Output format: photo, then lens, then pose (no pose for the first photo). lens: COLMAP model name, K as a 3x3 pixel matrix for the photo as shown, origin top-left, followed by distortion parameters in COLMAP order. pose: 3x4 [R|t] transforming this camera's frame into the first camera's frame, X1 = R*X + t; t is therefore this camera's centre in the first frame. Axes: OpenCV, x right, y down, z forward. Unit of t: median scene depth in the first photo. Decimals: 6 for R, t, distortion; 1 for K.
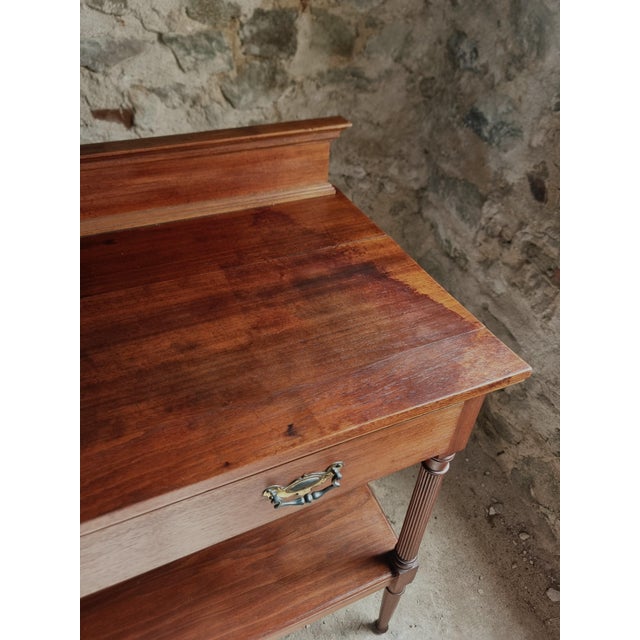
lens RADIAL K [[443.2, 0, 315.9], [0, 443.2, 322.6], [0, 0, 1]] dist [0.060109, -0.062685]
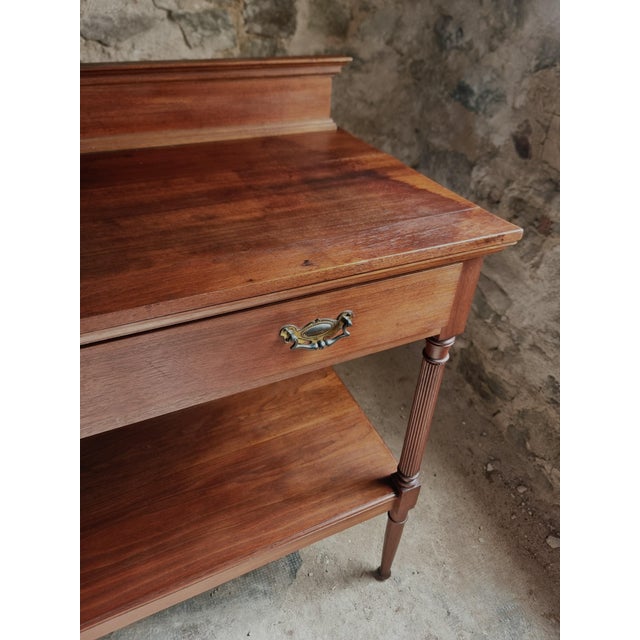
lens RADIAL K [[445.5, 0, 317.2], [0, 445.5, 321.0], [0, 0, 1]] dist [0.050010, -0.054044]
pose [[0.999724, -0.005757, 0.022762, -0.022822], [0.007312, 0.997604, -0.068793, 0.183903], [-0.022312, 0.068941, 0.997371, -0.034475]]
